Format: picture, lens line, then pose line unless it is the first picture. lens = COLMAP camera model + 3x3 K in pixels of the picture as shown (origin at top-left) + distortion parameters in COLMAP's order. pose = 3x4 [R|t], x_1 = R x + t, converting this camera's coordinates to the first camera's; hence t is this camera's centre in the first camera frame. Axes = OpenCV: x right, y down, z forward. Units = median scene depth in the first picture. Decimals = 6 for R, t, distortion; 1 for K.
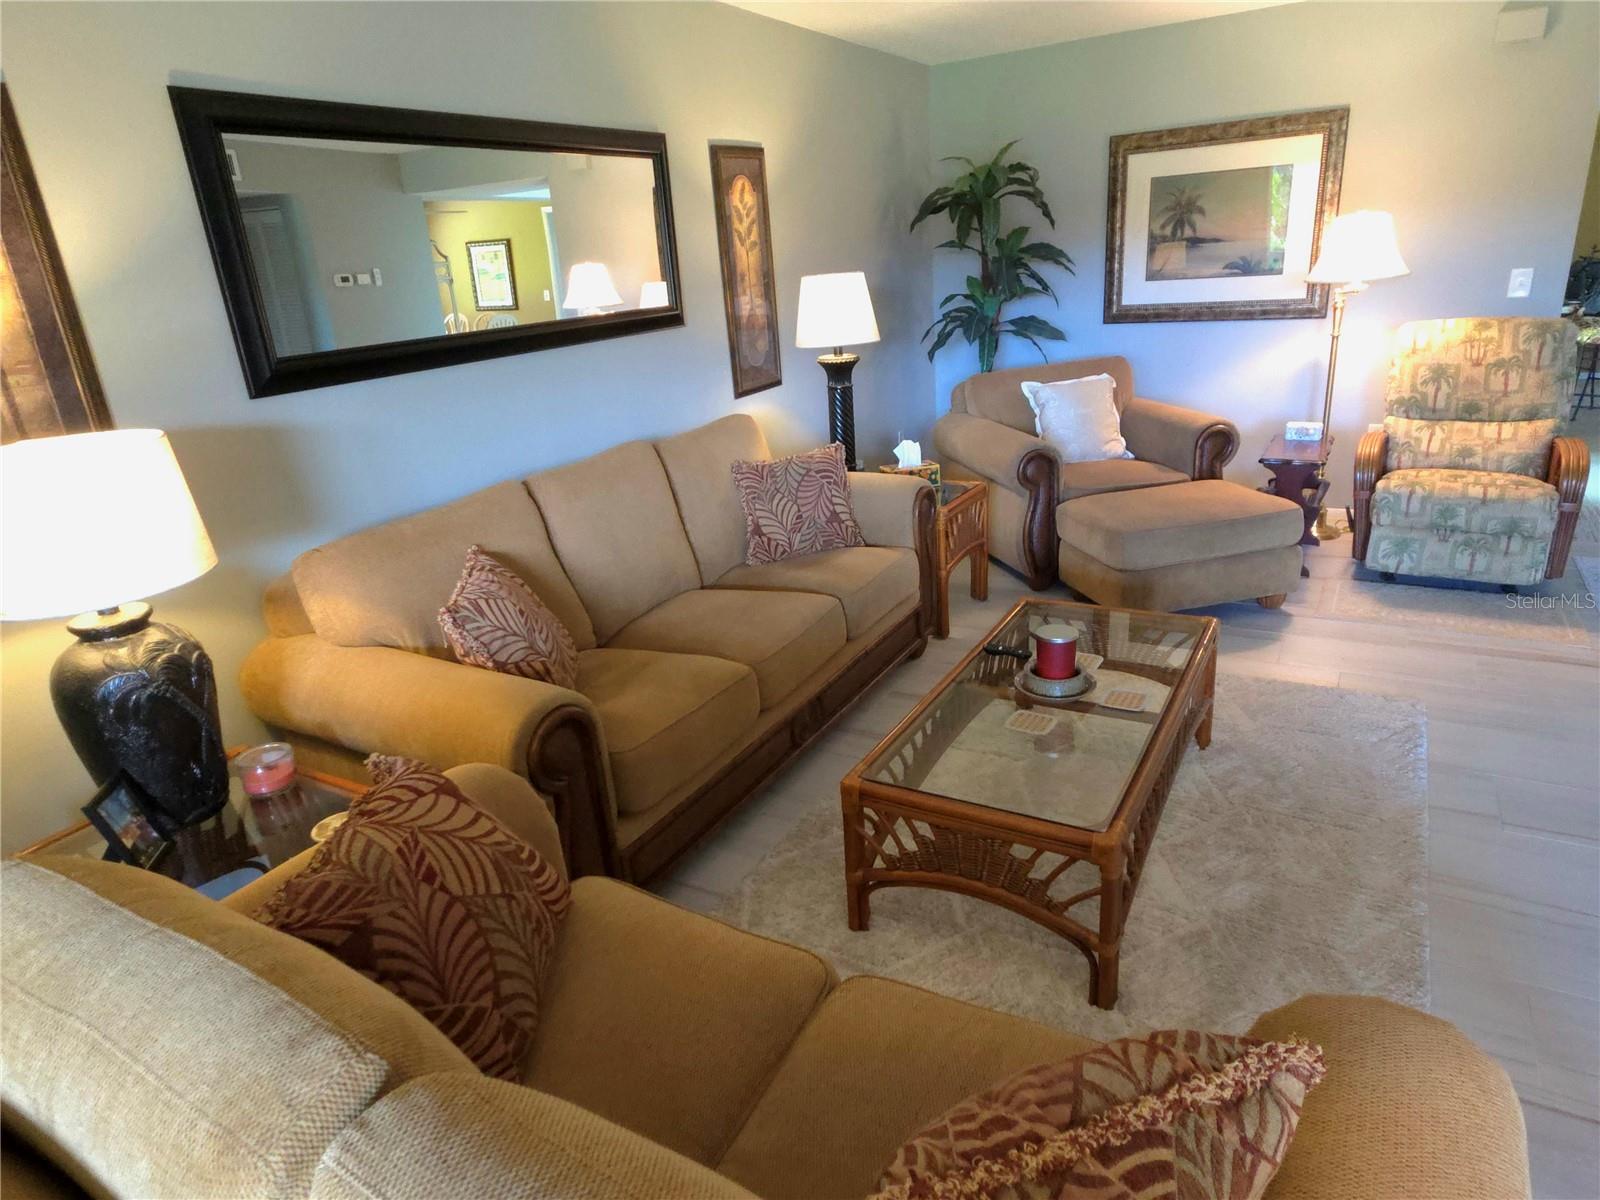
lens RADIAL K [[975.3, 0, 797.7], [0, 975.3, 609.9], [0, 0, 1]] dist [-0.003387, -0.001394]
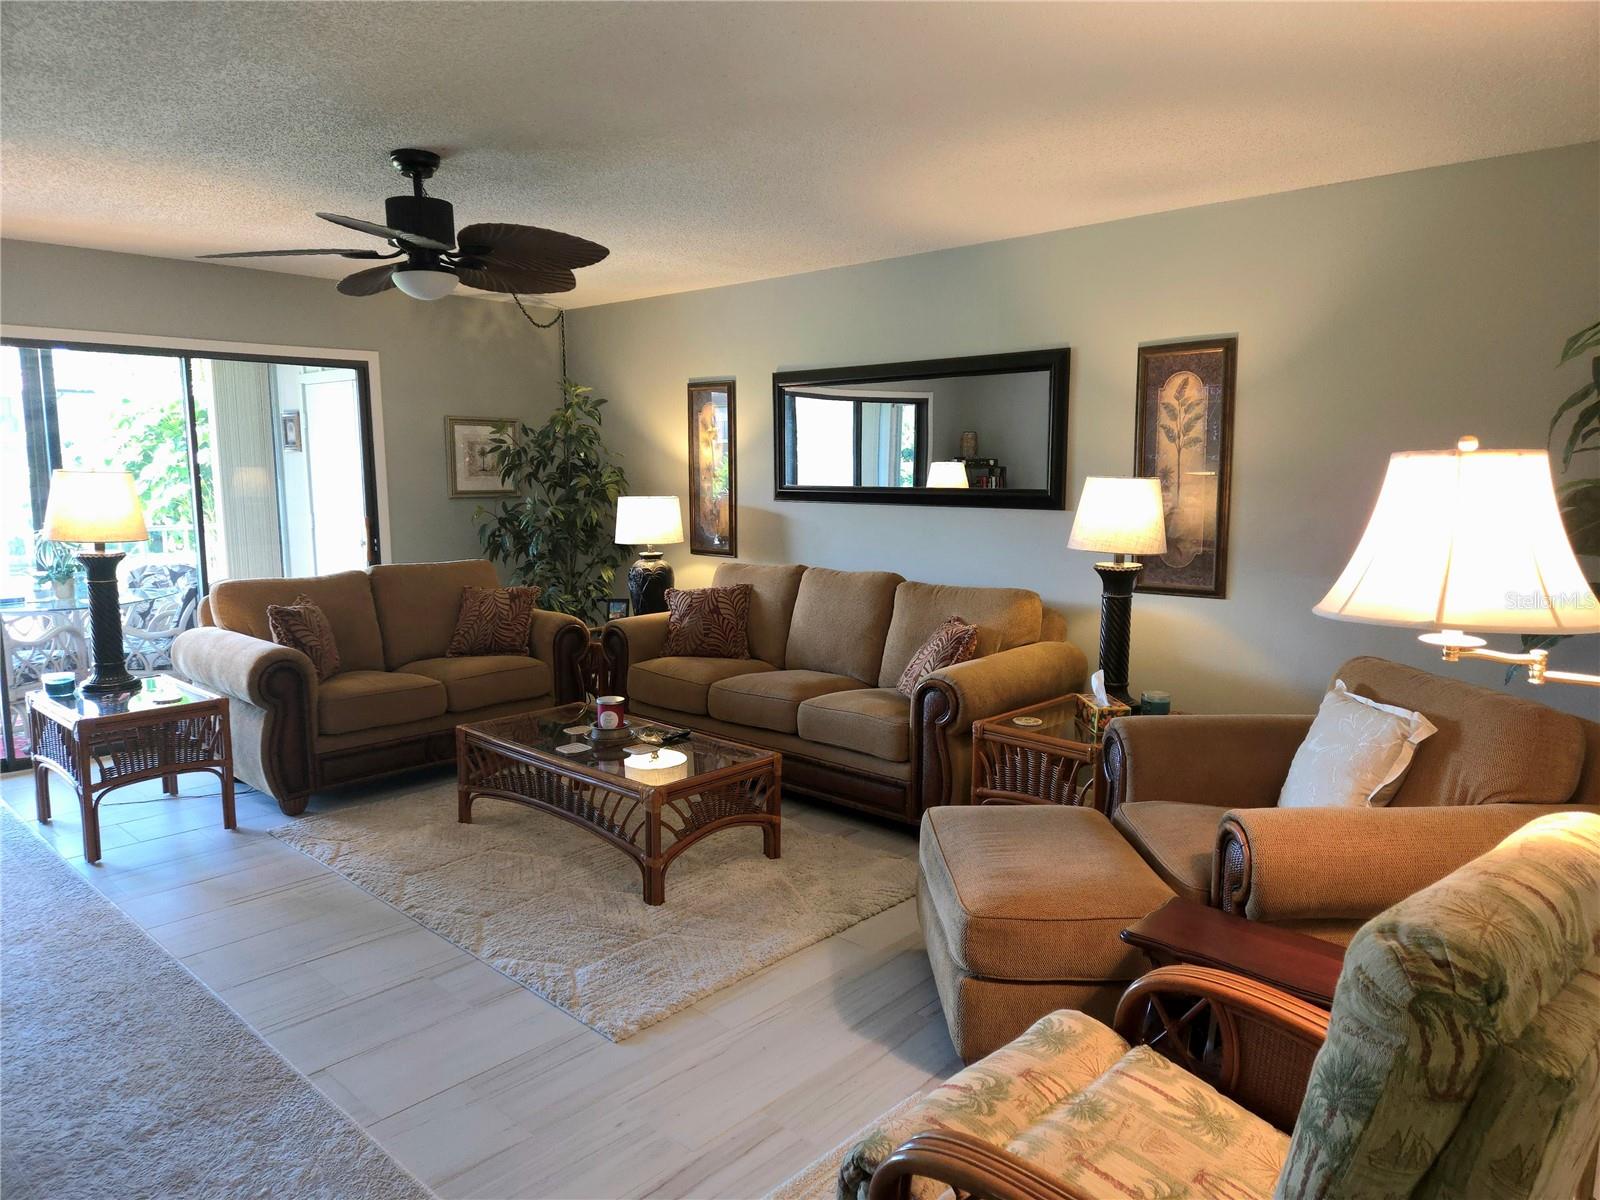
lens RADIAL K [[1074.3, 0, 798.9], [0, 1074.3, 613.0], [0, 0, 1]] dist [0.062659, -0.058438]
pose [[-0.240079, 0.207771, -0.948258, 1.065736], [-0.310327, 0.909143, 0.277769, -0.402133], [0.919815, 0.360957, -0.153789, 0.887825]]
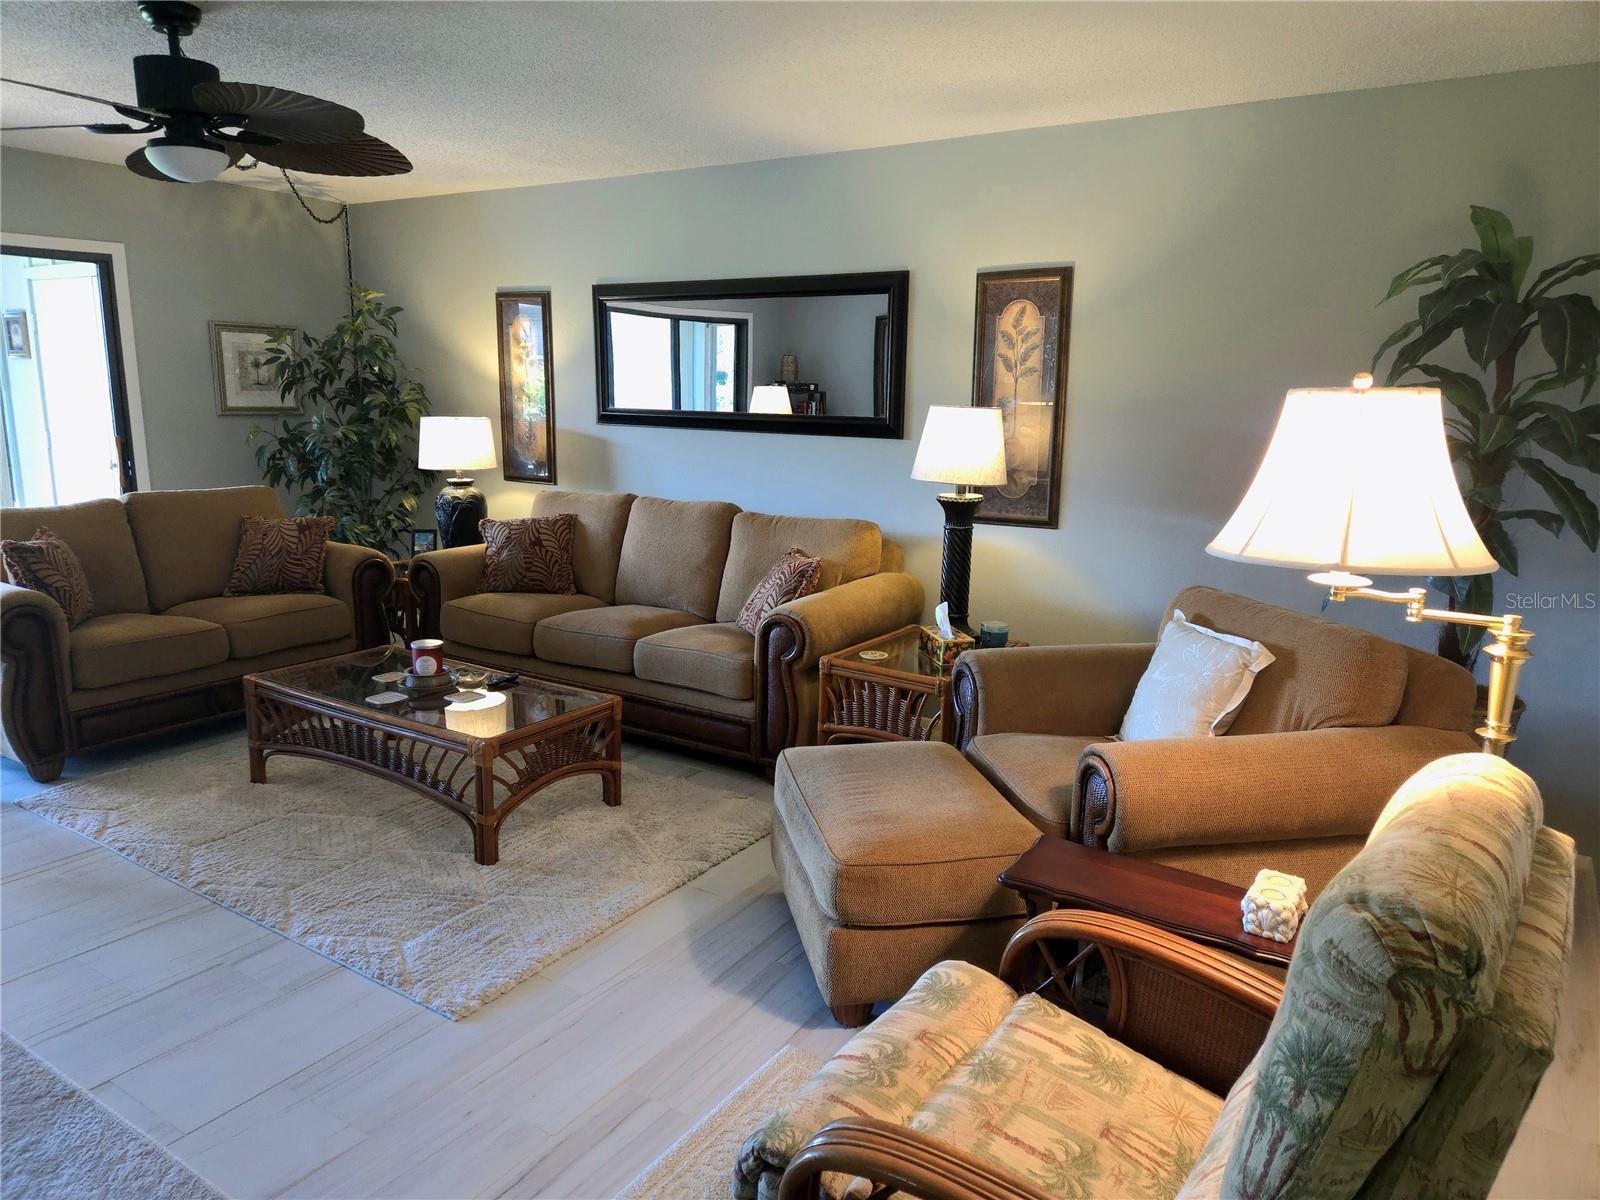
lens RADIAL K [[1074.3, 0, 800.6], [0, 1074.3, 608.7], [0, 0, 1]] dist [0.062659, -0.058438]
pose [[-0.063935, 0.273119, -0.959853, 1.026133], [-0.349281, 0.894862, 0.277892, -0.387702], [0.934834, 0.353026, 0.038183, 0.851767]]
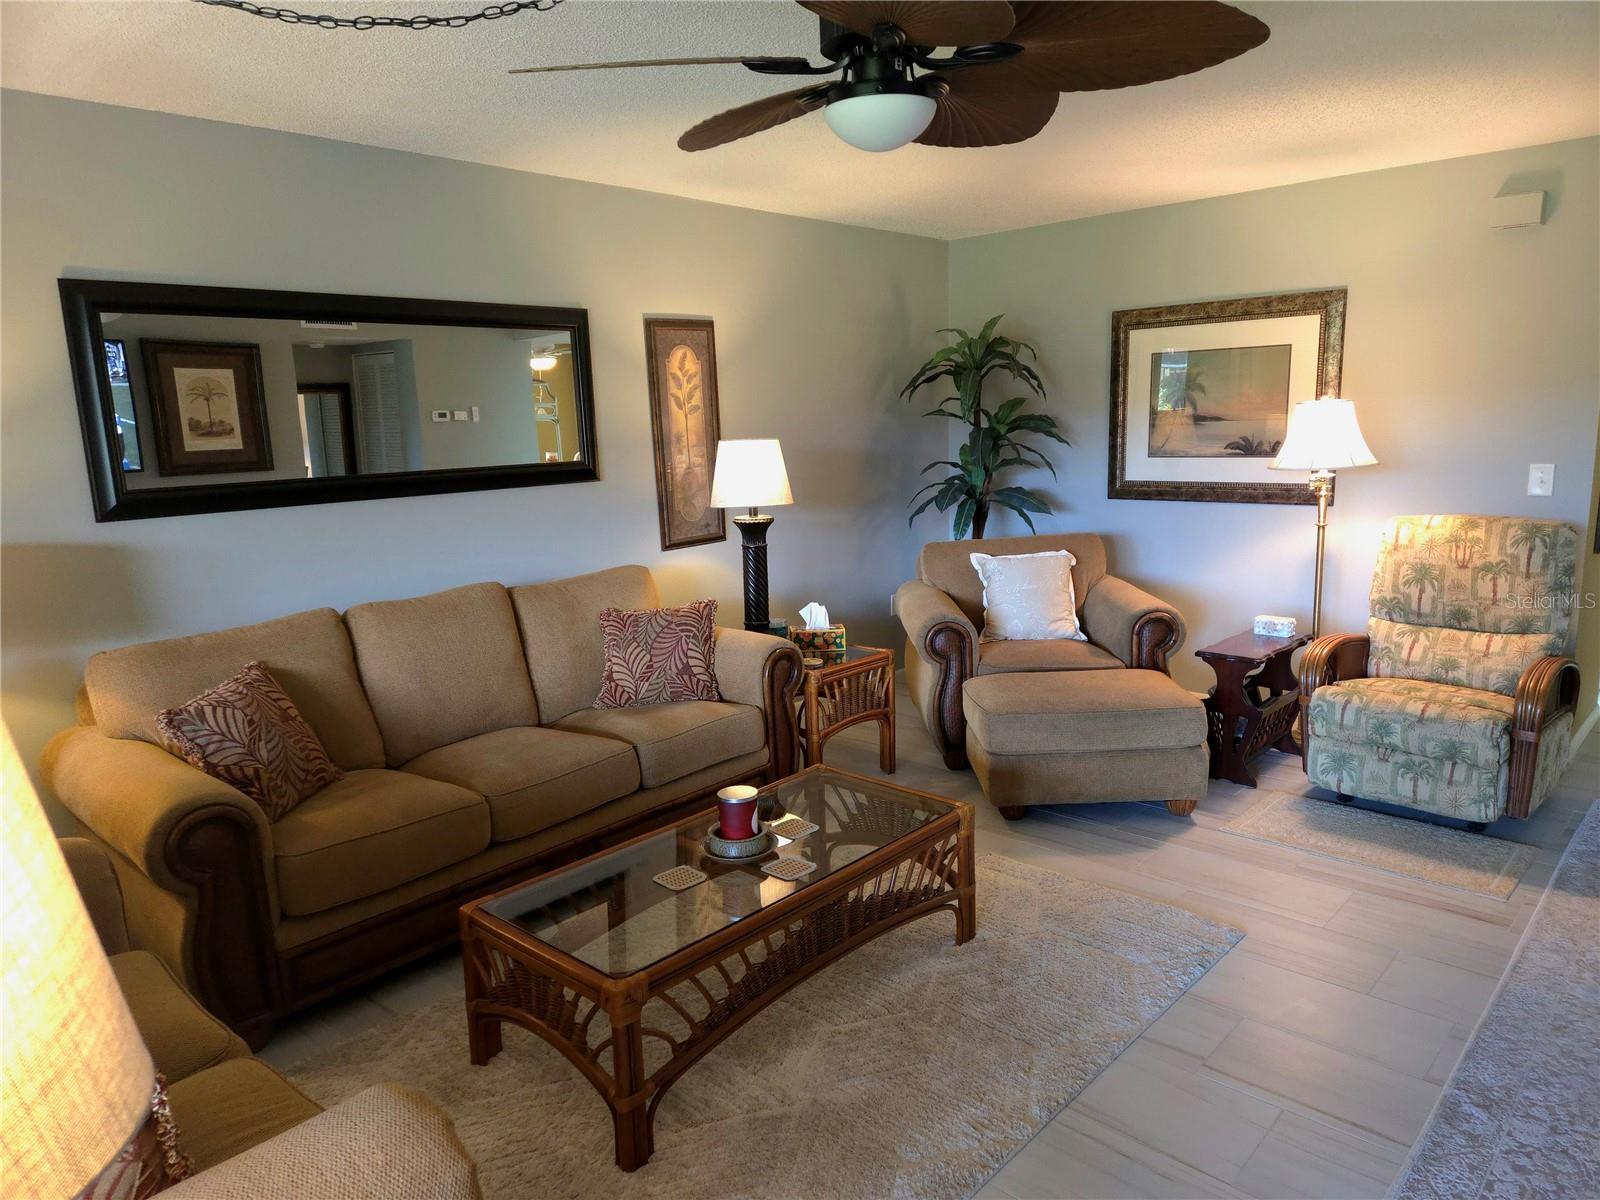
lens RADIAL K [[1074.3, 0, 808.2], [0, 1074.3, 607.8], [0, 0, 1]] dist [0.062659, -0.058438]
pose [[0.977155, 0.077089, -0.198052, 0.325825], [-0.107032, 0.983592, -0.145227, -0.007814], [0.183607, 0.163108, 0.969373, -0.068080]]
